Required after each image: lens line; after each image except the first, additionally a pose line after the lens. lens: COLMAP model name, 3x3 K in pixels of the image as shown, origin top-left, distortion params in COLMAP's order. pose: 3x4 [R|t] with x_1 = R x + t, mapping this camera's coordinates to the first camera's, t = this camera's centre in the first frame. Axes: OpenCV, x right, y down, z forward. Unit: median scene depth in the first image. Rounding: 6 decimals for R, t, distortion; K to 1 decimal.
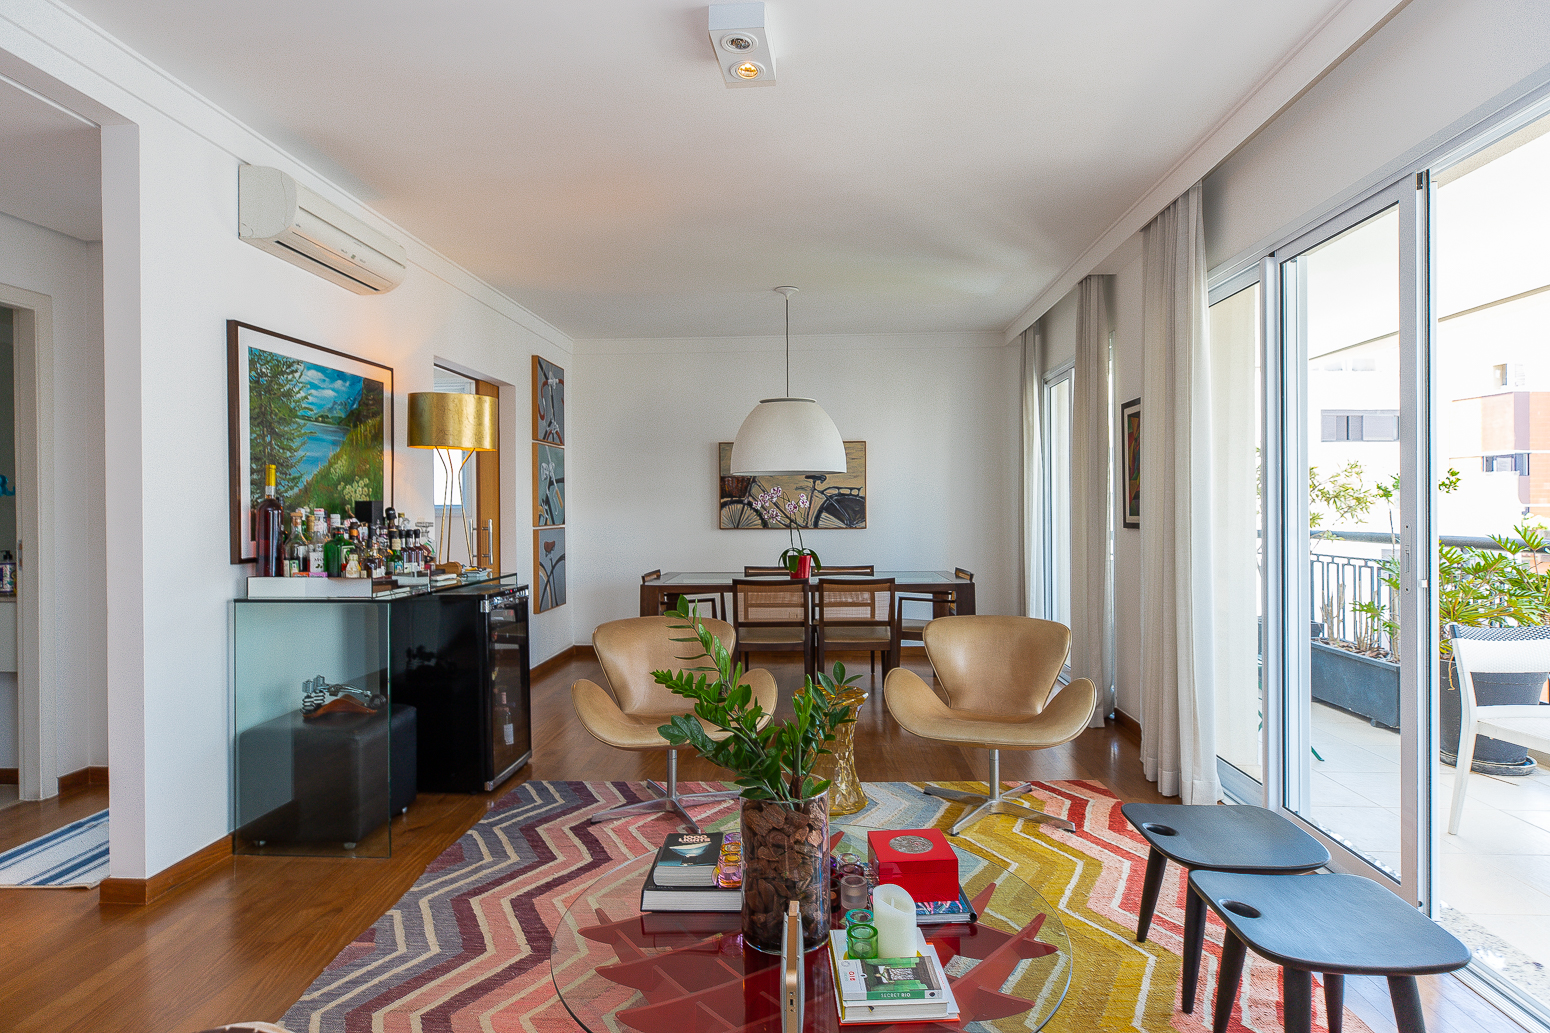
lens RADIAL K [[851.5, 0, 775.7], [0, 851.5, 504.3], [0, 0, 1]] dist [0.001783, 0.000227]
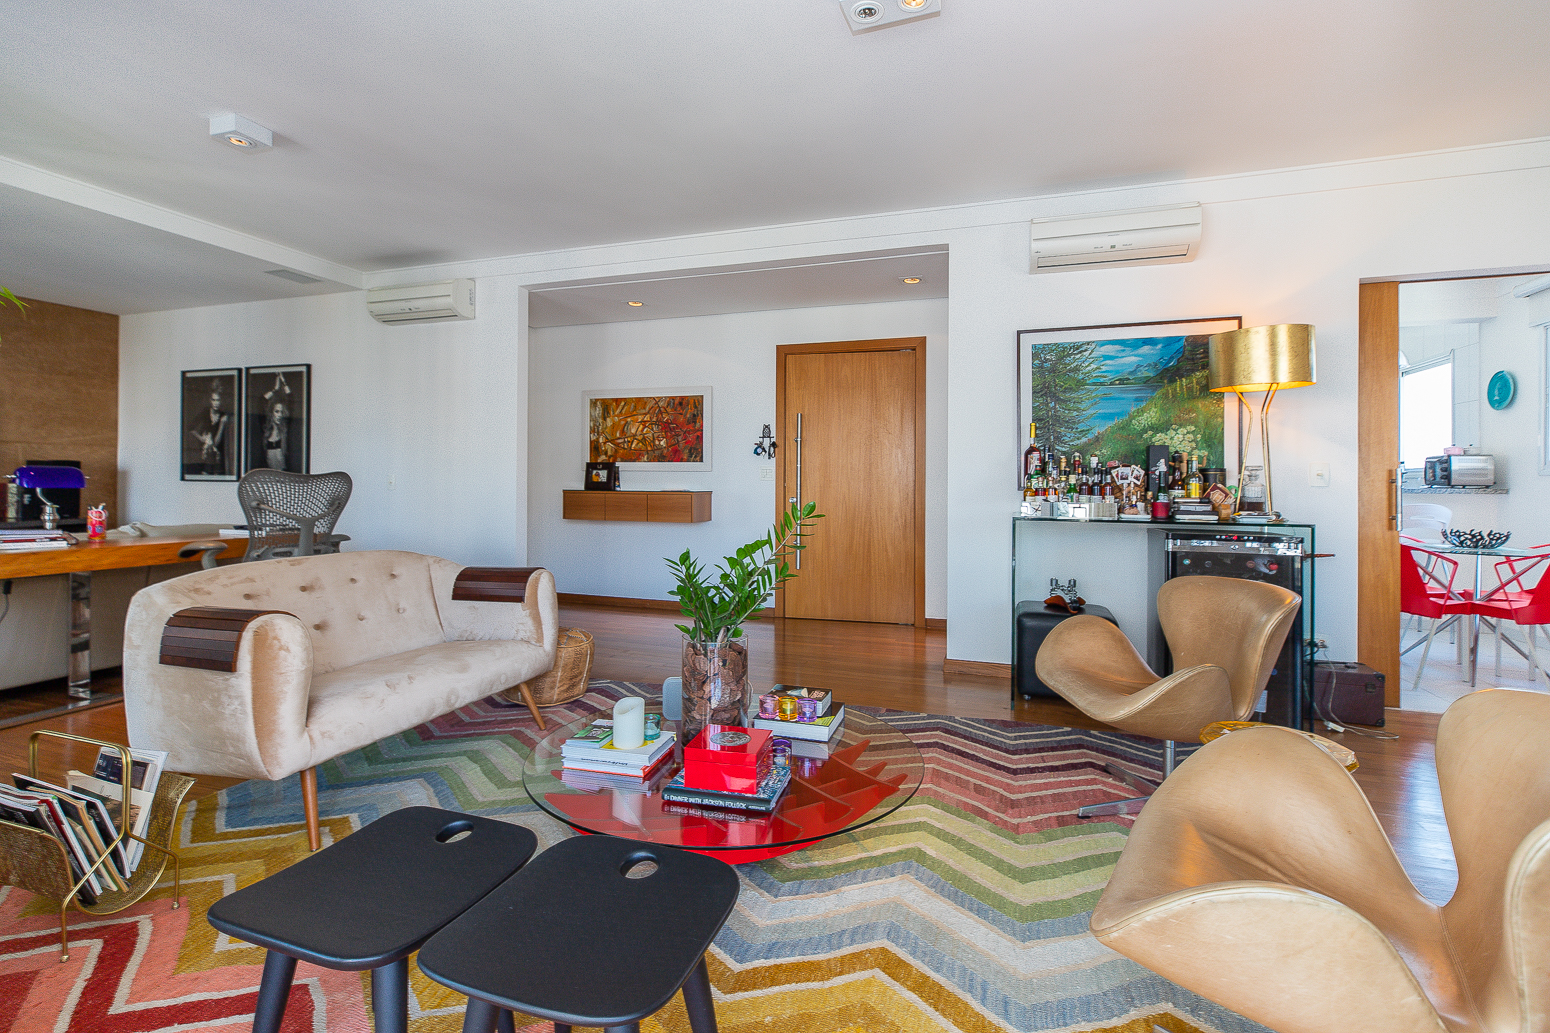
lens RADIAL K [[720.0, 0, 777.0], [0, 720.0, 485.6], [0, 0, 1]] dist [0.000183, -0.000075]
pose [[-0.290014, 0.004642, -0.957011, 0.447170], [-0.007417, 0.999947, 0.007098, 0.034586], [0.956994, 0.009157, -0.289964, 0.590367]]
